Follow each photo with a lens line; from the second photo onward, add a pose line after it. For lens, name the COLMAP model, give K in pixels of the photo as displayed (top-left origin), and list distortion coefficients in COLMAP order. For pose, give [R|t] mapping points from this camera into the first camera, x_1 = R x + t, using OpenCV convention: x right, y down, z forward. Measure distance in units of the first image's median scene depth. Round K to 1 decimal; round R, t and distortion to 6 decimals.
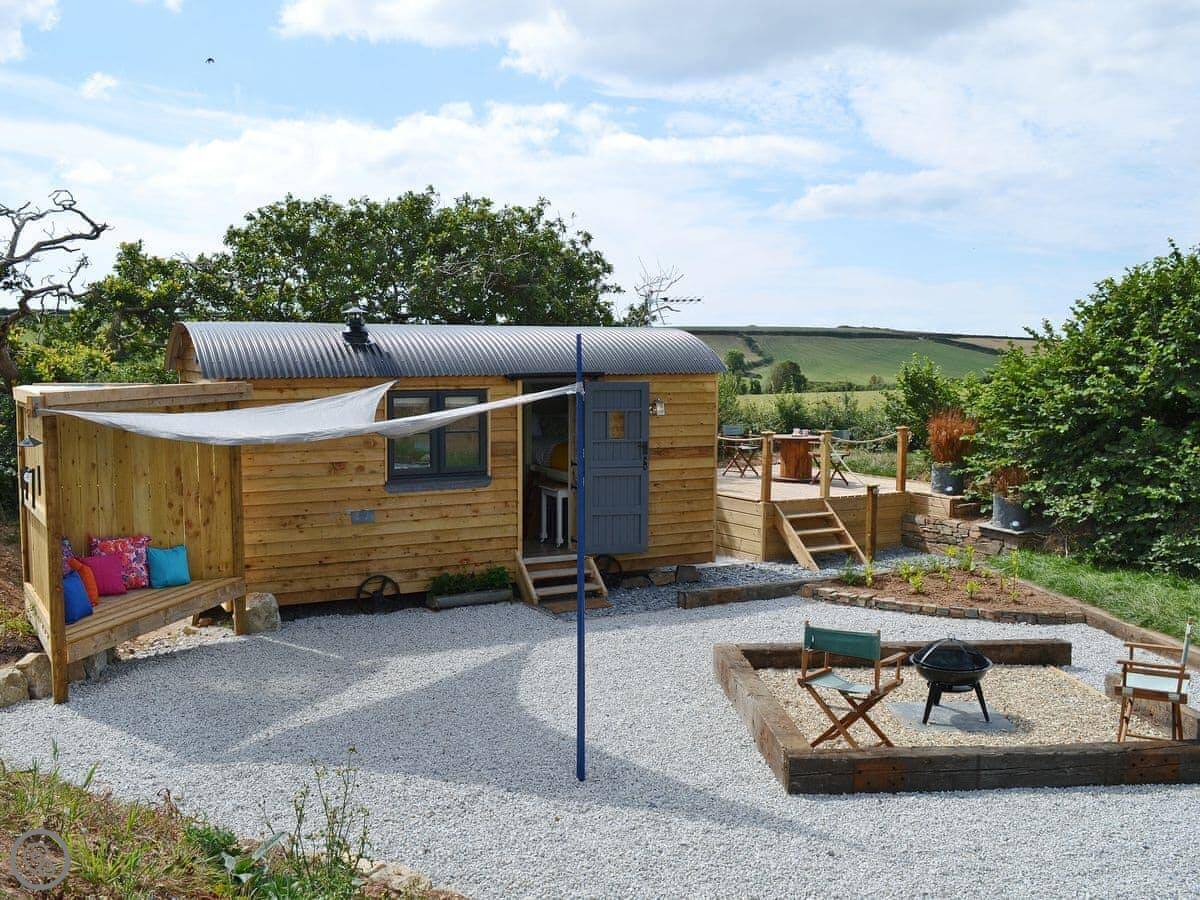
lens RADIAL K [[1121.7, 0, 600.0], [0, 1121.7, 450.0], [0, 0, 1]] dist [-0.043028, 0.002870]
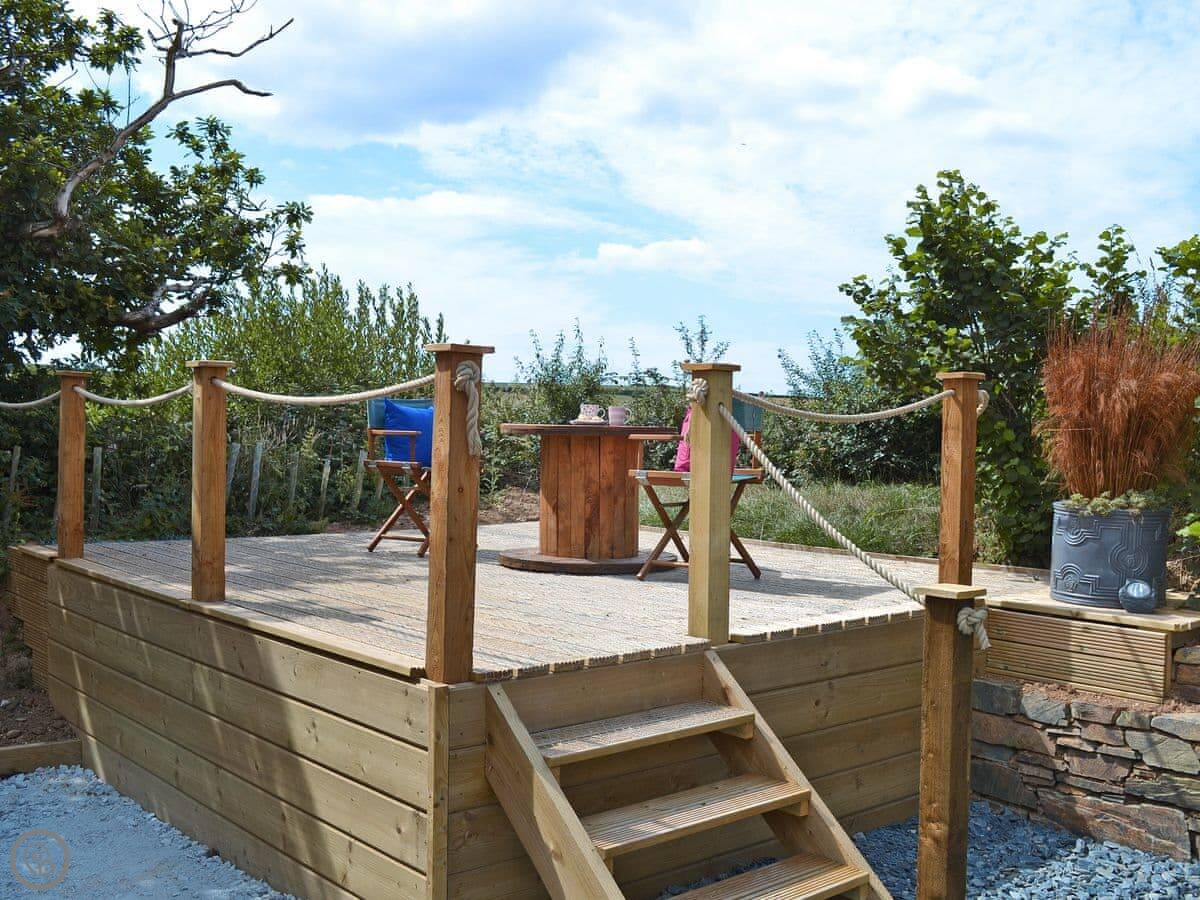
lens RADIAL K [[1121.7, 0, 600.0], [0, 1121.7, 450.0], [0, 0, 1]] dist [-0.043028, 0.002870]
pose [[0.983128, 0.002575, 0.182903, 0.132431], [0.009581, 0.997804, -0.065544, 0.017240], [-0.182670, 0.066190, 0.980944, 0.758091]]
